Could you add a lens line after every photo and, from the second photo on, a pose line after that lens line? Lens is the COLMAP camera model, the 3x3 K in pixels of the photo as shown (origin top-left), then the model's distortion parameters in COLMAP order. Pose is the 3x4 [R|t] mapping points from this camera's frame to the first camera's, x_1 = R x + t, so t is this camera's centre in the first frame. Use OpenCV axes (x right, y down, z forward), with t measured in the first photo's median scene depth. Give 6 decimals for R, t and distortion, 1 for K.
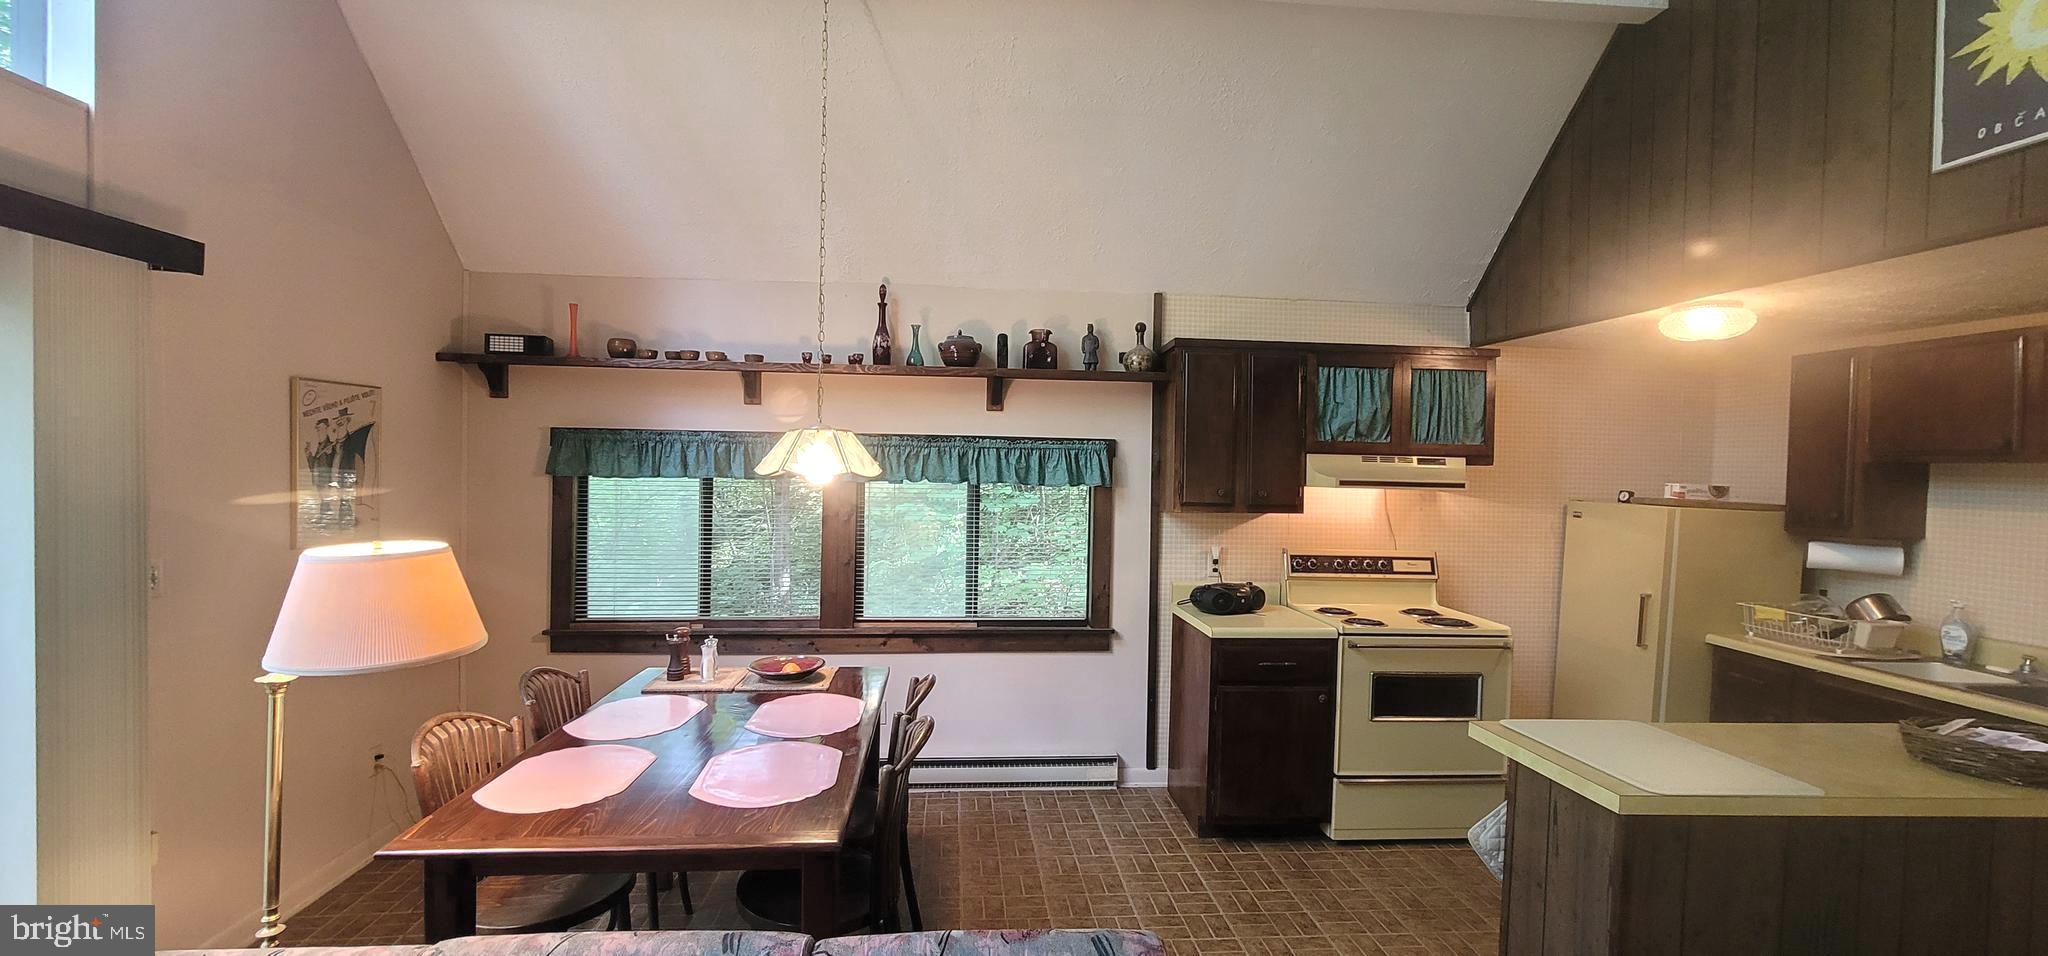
lens RADIAL K [[841.9, 0, 1014.1], [0, 841.9, 483.8], [0, 0, 1]] dist [-0.007194, 0.001439]
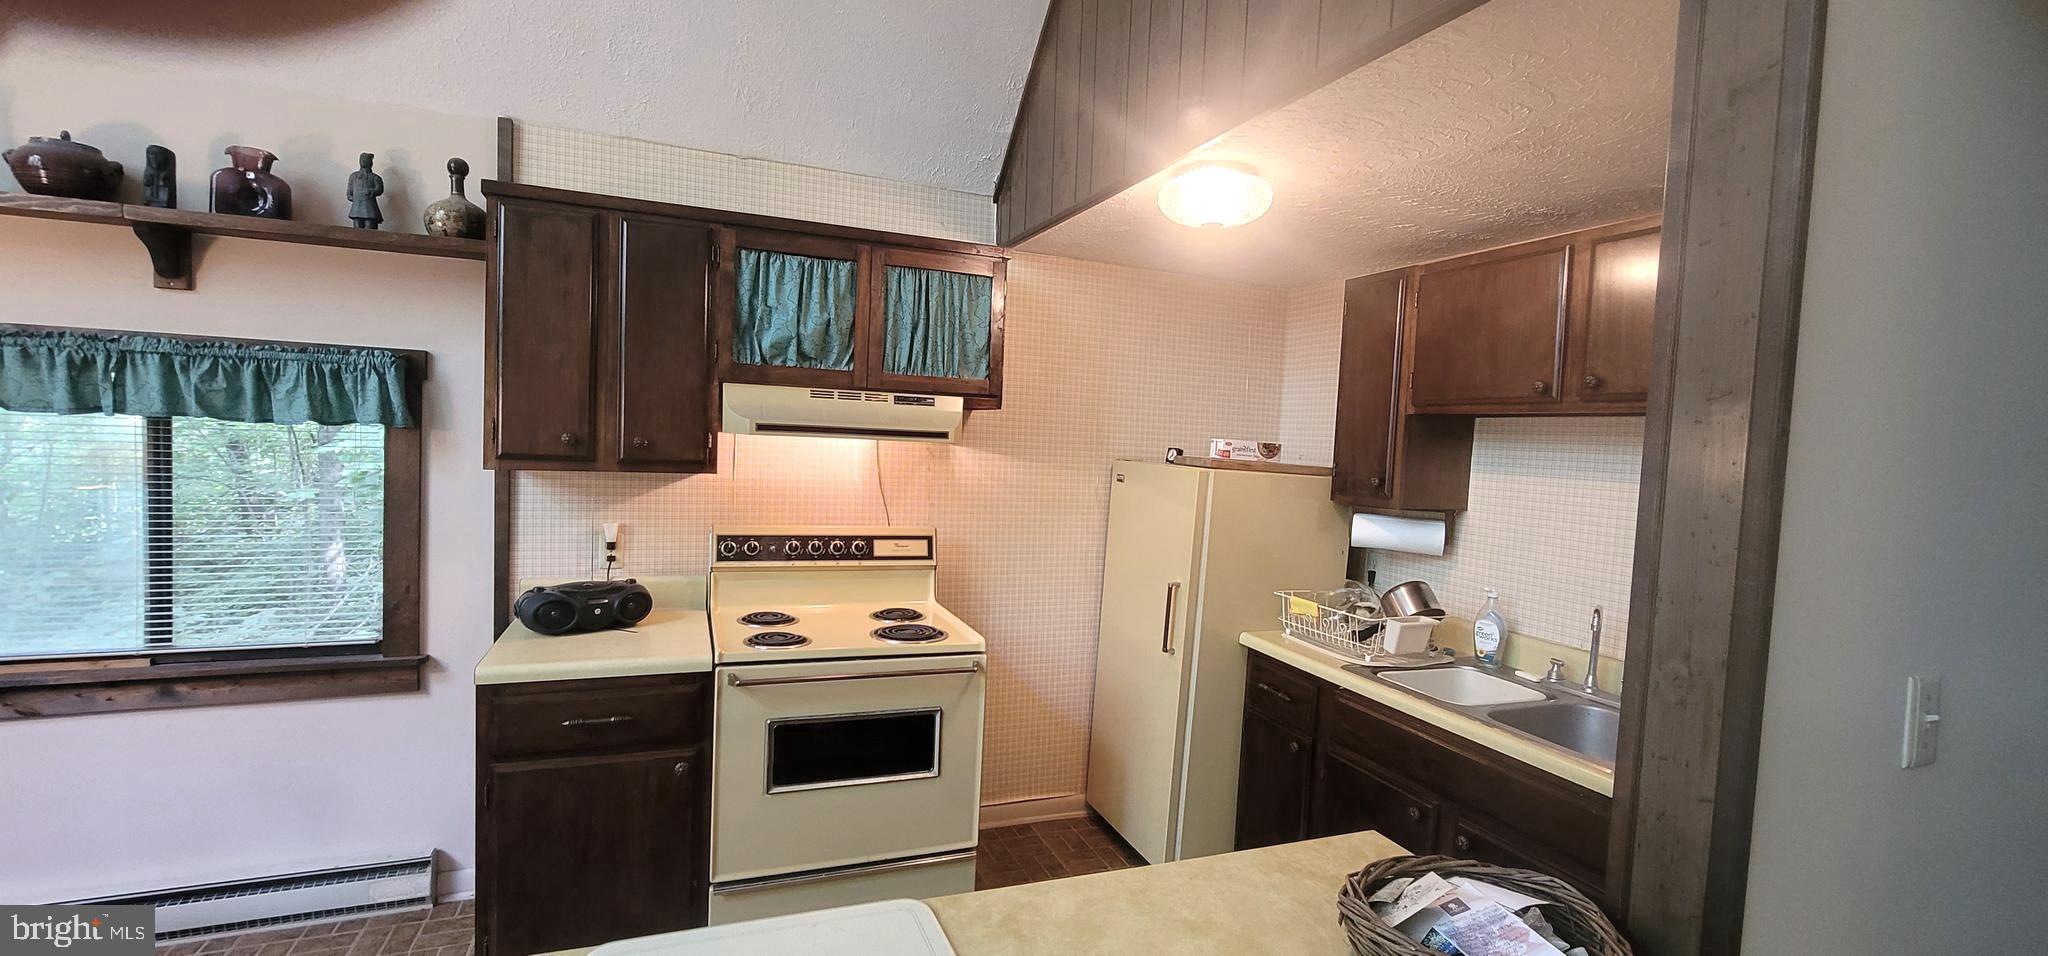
lens RADIAL K [[841.9, 0, 1014.1], [0, 841.9, 483.8], [0, 0, 1]] dist [-0.007194, 0.001439]
pose [[0.956657, 0.004479, 0.291181, 0.373200], [-0.018183, 0.998849, 0.044375, 0.009831], [-0.290647, -0.047747, 0.955638, 0.302369]]
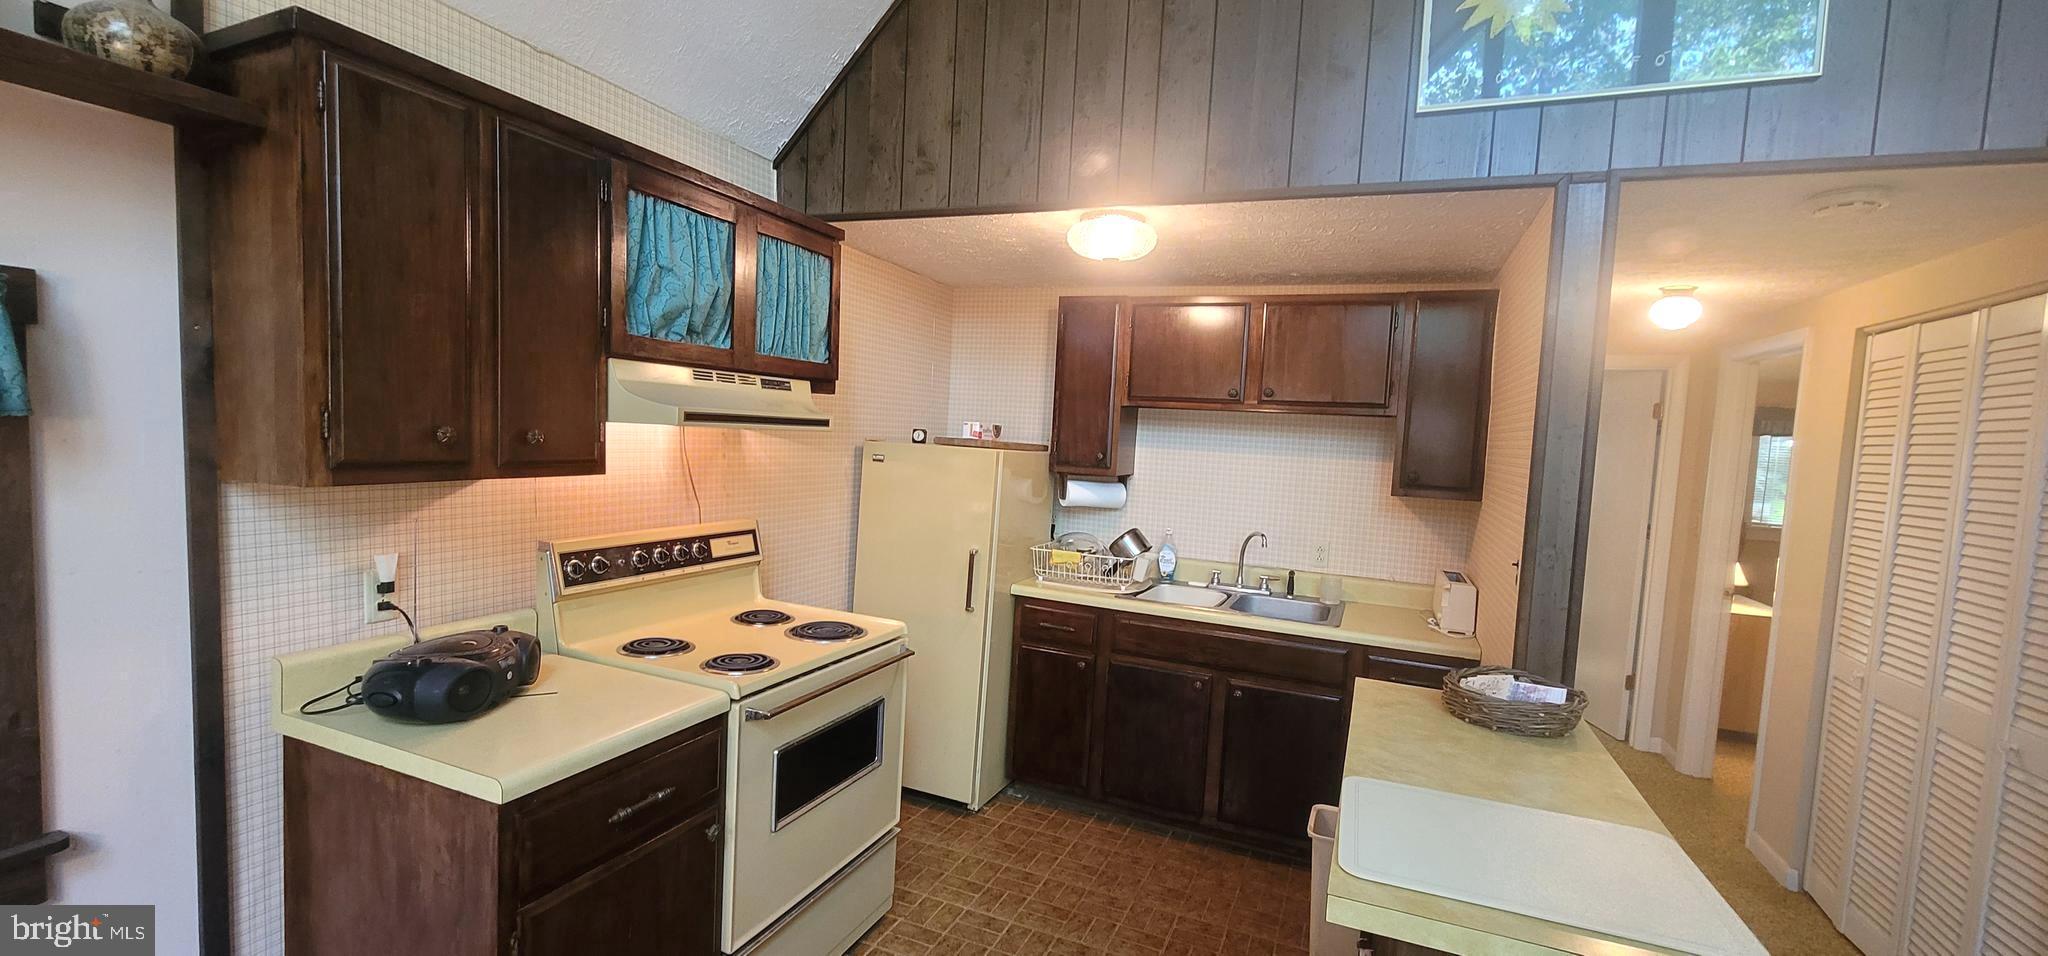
lens RADIAL K [[841.9, 0, 1014.1], [0, 841.9, 483.8], [0, 0, 1]] dist [-0.007194, 0.001439]
pose [[0.460182, -0.056297, 0.886038, 0.003037], [-0.024114, 0.996827, 0.075861, -0.004004], [-0.887497, -0.056275, 0.457364, 0.539880]]
